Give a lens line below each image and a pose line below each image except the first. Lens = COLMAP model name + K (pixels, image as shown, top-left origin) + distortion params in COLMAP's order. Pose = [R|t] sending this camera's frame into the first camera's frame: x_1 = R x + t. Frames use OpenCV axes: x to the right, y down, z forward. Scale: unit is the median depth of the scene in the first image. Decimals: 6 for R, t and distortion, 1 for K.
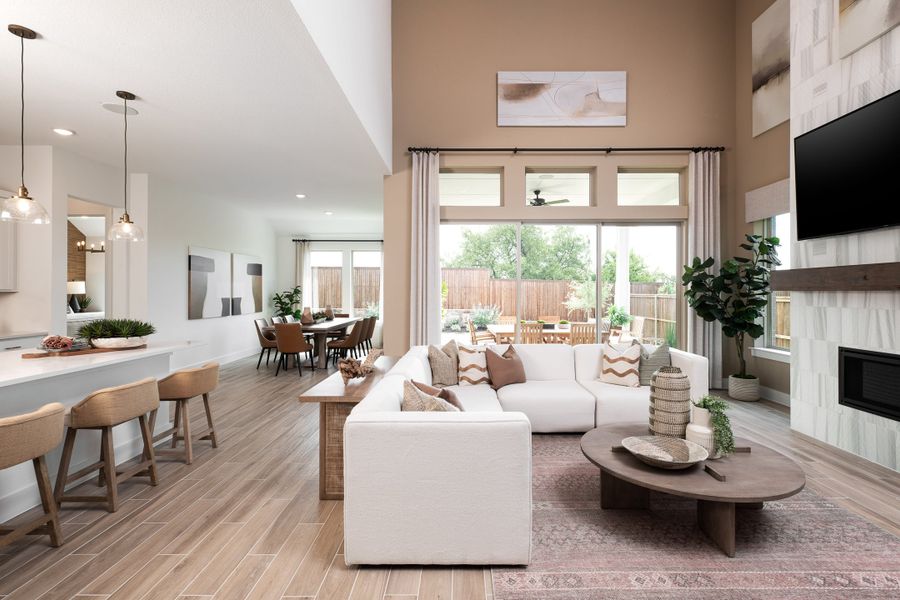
lens RADIAL K [[446.4, 0, 450.0], [0, 446.4, 300.0], [0, 0, 1]] dist [0.002863, 0.000757]
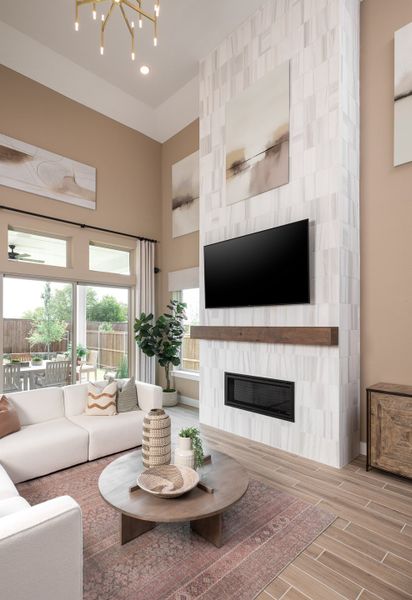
lens RADIAL K [[319.3, 0, 195.9], [0, 319.3, 327.2], [0, 0, 1]] dist [0.005002, 0.000324]
pose [[0.721986, -0.000356, 0.691908, -0.043937], [0.005417, 0.999972, -0.005138, -0.044342], [-0.691887, 0.007458, 0.721968, 0.135045]]
